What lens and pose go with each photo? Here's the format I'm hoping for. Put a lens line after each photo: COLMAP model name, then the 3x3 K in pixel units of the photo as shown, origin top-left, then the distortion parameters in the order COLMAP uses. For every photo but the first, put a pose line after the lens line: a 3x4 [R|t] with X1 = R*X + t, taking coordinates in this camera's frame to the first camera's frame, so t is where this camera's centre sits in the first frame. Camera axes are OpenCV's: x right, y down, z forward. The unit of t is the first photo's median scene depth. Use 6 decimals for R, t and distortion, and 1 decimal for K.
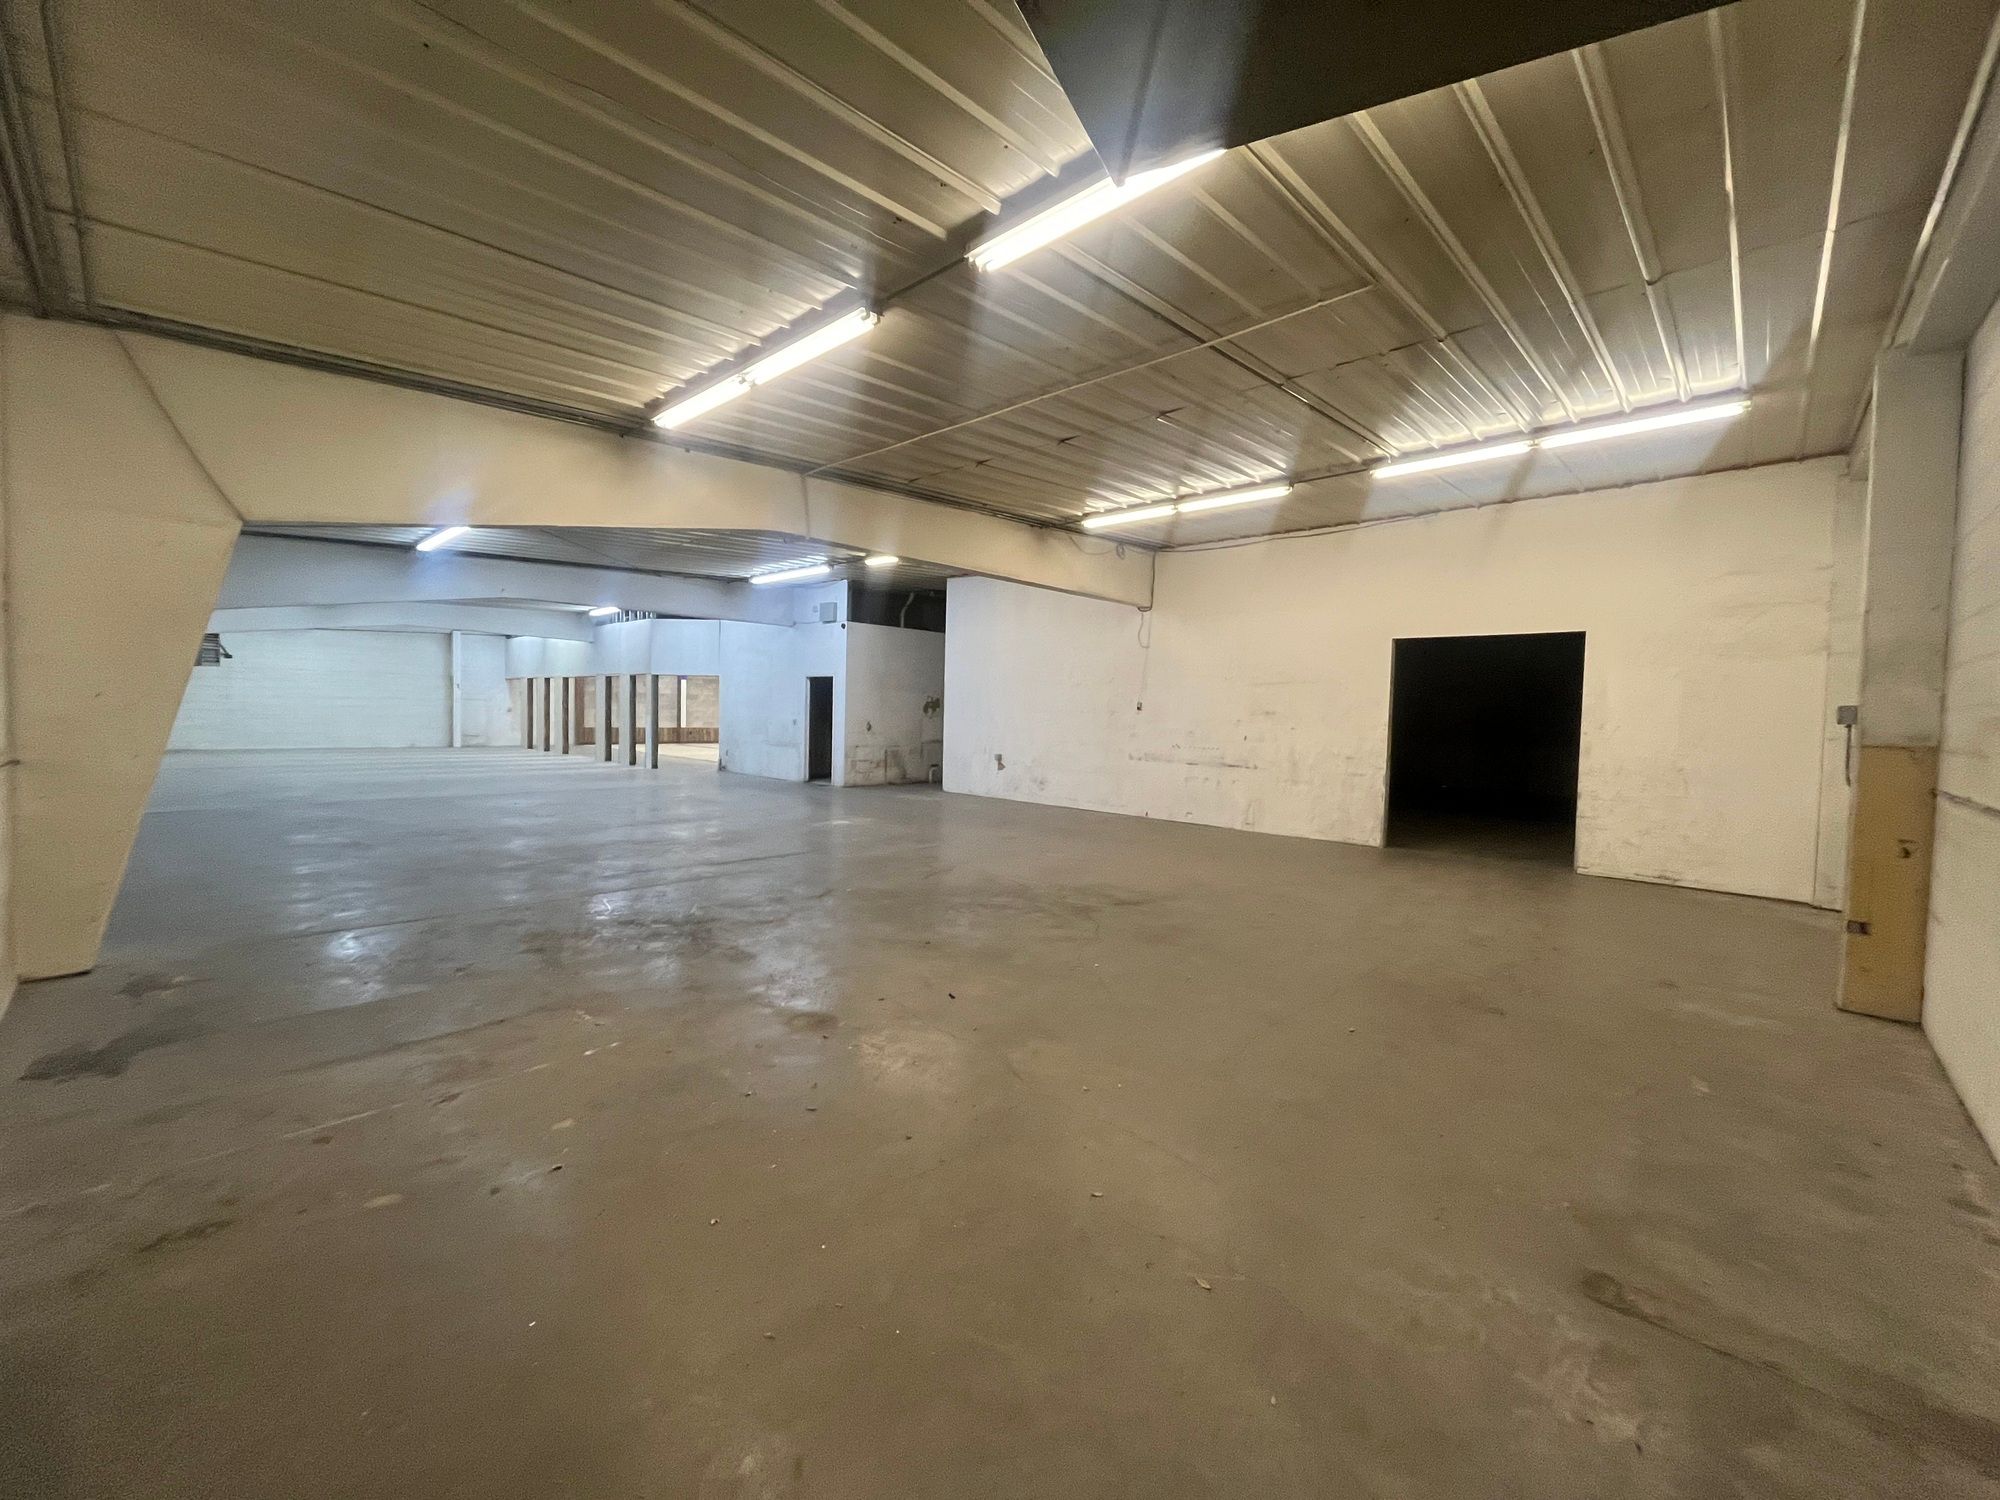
lens RADIAL K [[801.7, 0, 1013.3], [0, 801.7, 745.2], [0, 0, 1]] dist [0.000541, 0.000619]
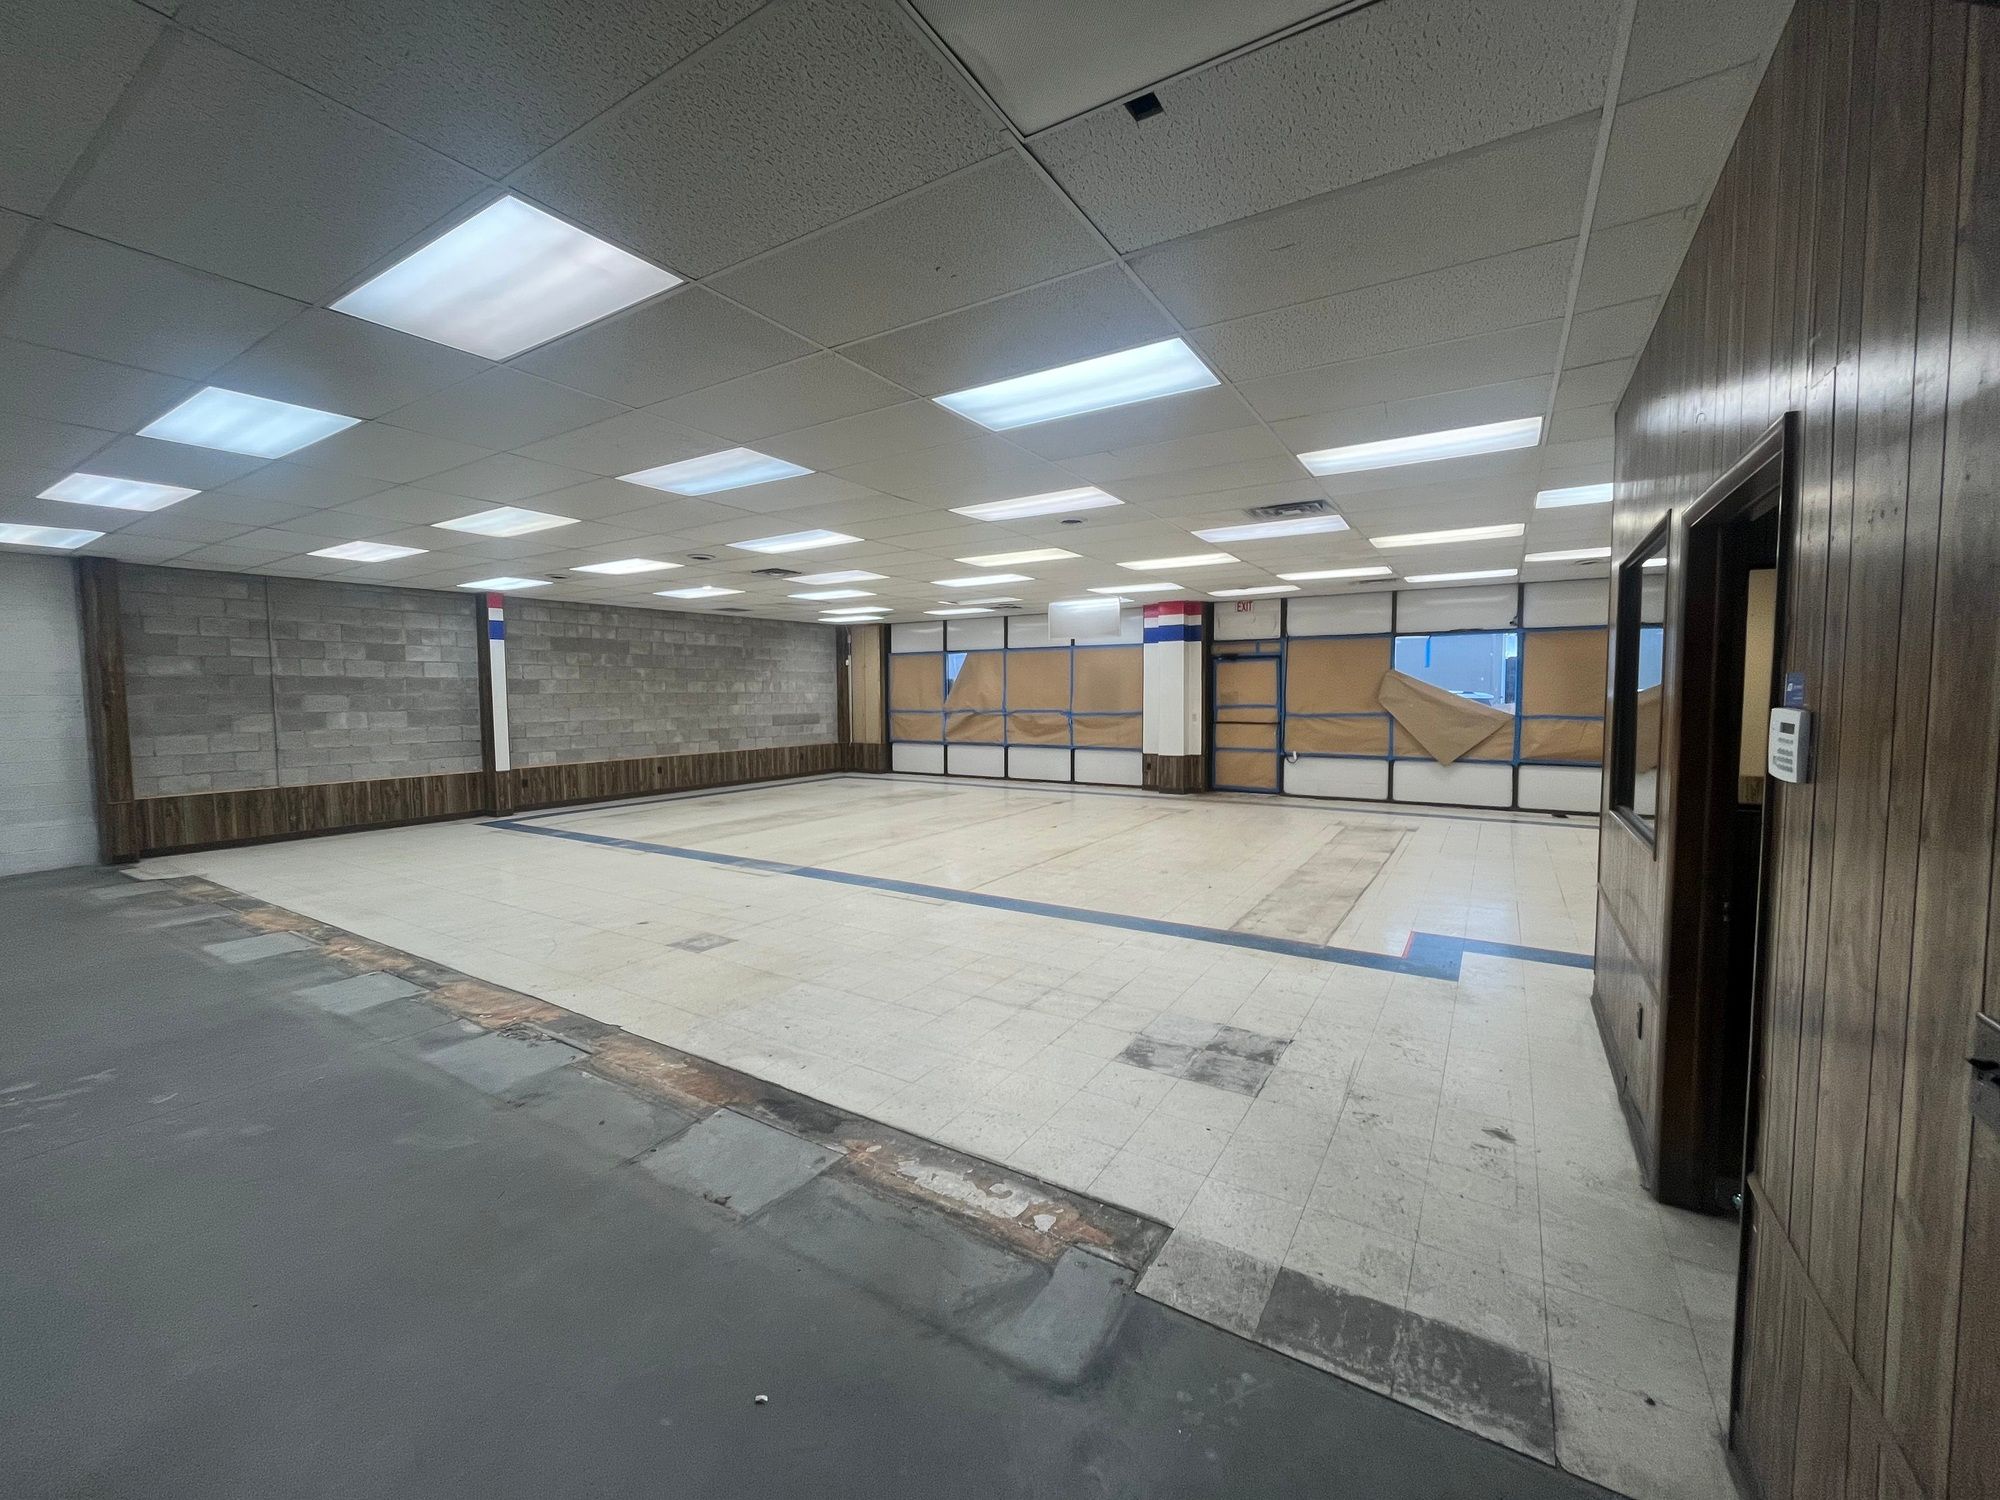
lens RADIAL K [[801.7, 0, 994.7], [0, 801.7, 758.9], [0, 0, 1]] dist [0.000541, 0.000619]
pose [[0.984688, -0.048184, 0.167533, -0.306771], [0.041076, 0.998113, 0.045635, -0.042205], [-0.169416, -0.038054, 0.984810, 0.734343]]
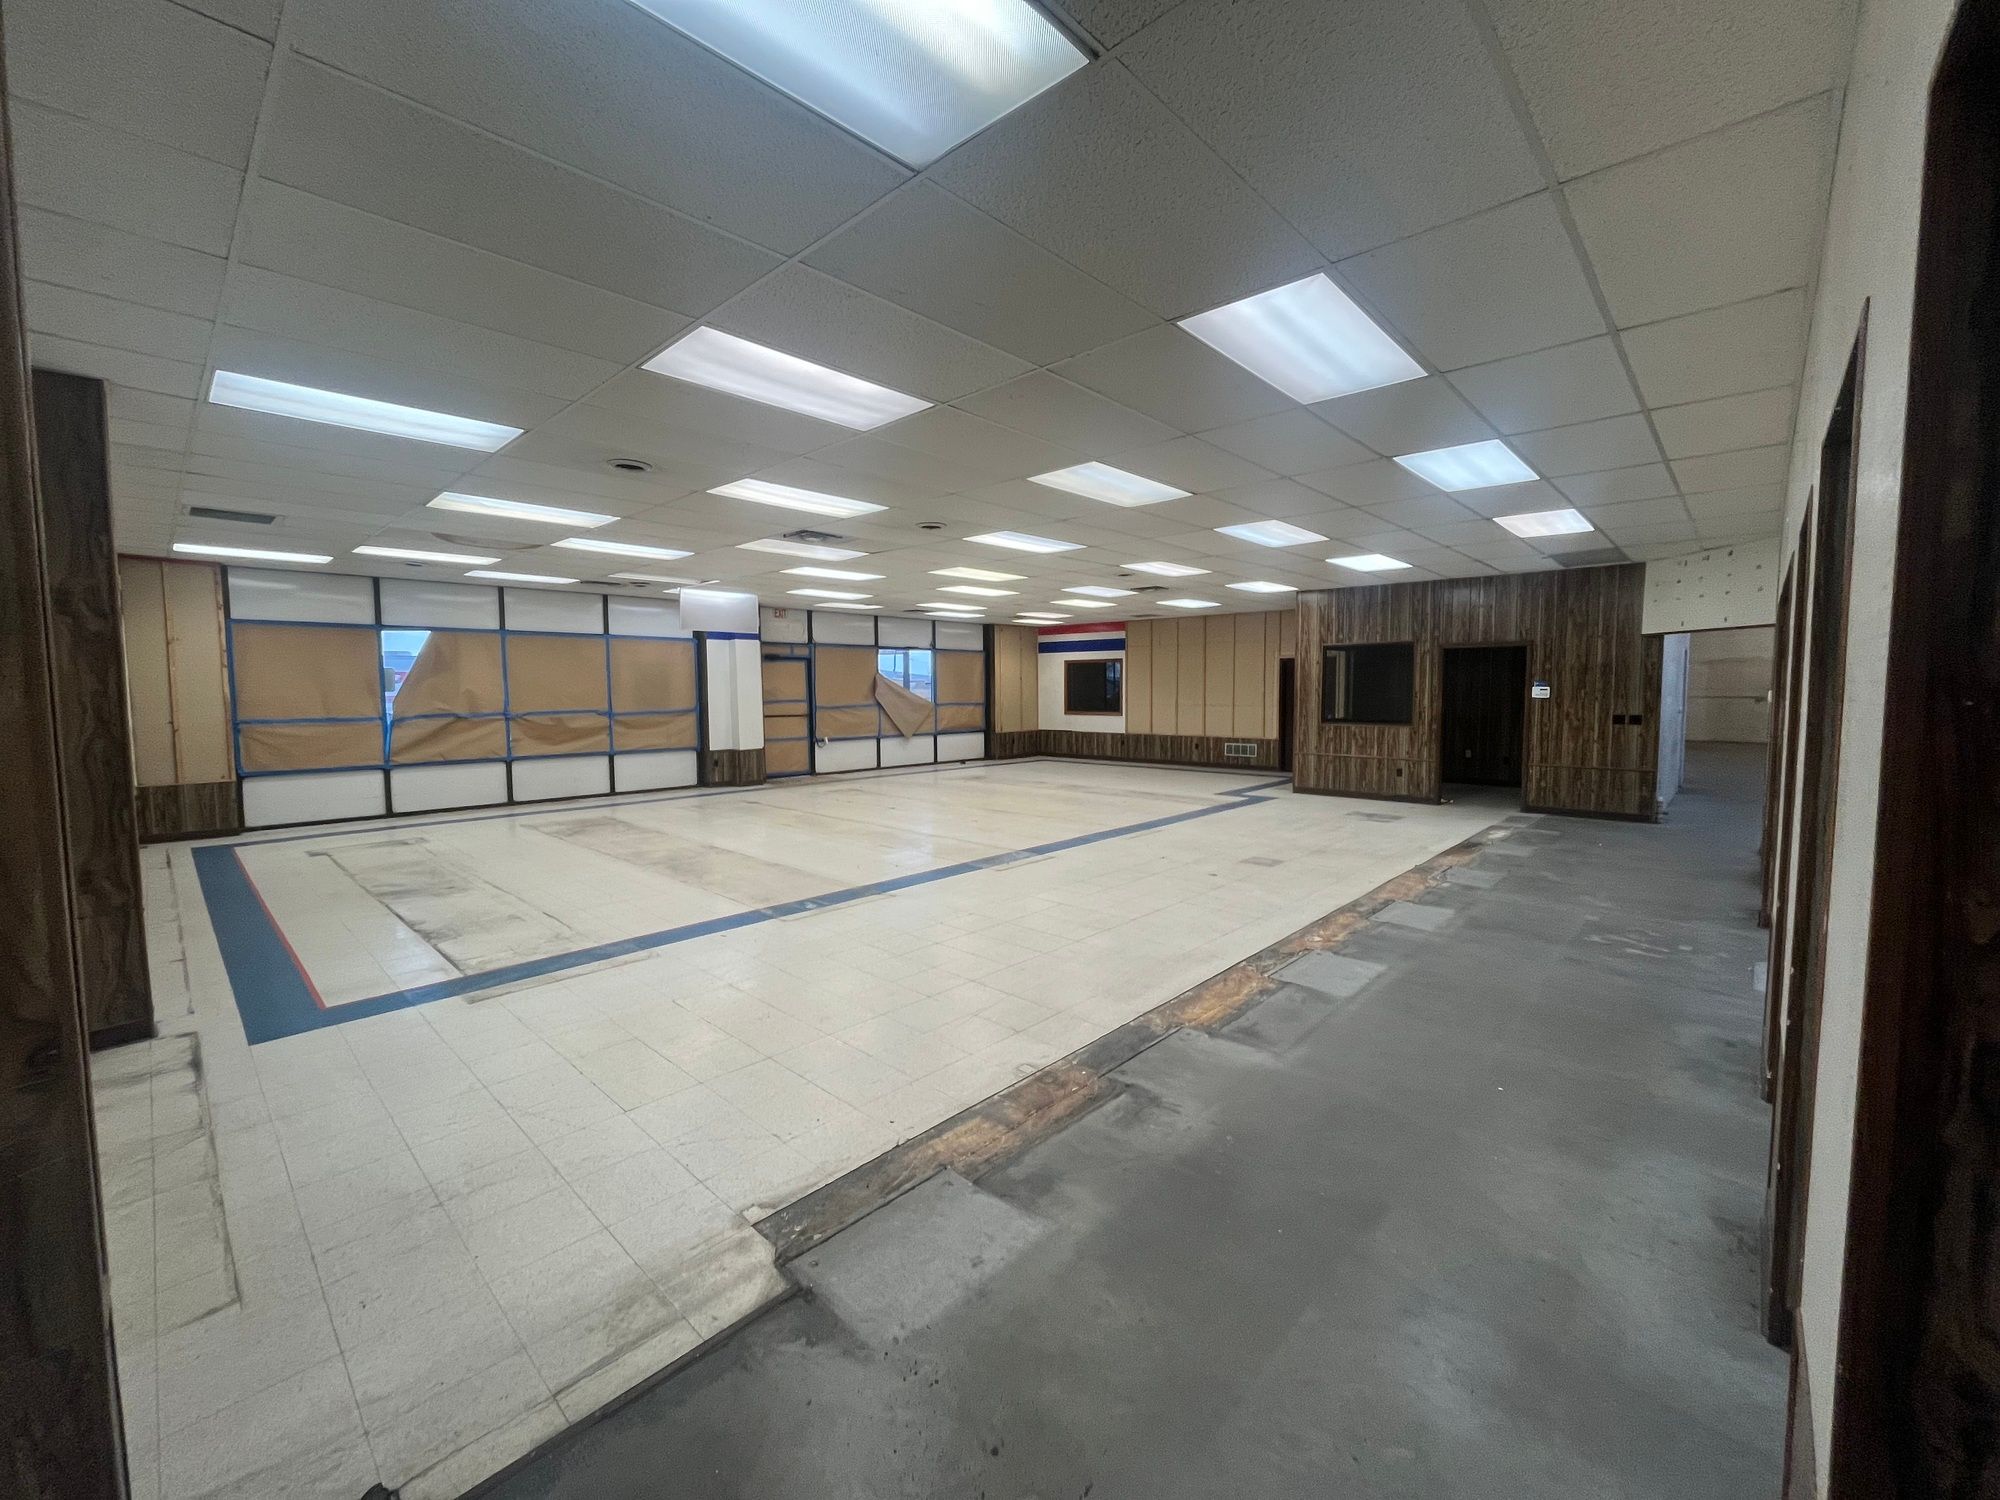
lens RADIAL K [[801.7, 0, 1013.4], [0, 801.7, 738.3], [0, 0, 1]] dist [0.000541, 0.000619]
pose [[0.023566, -0.092166, 0.995465, -0.645342], [0.048147, 0.994690, 0.090955, -0.064332], [-0.998562, 0.045785, 0.027879, 1.039149]]
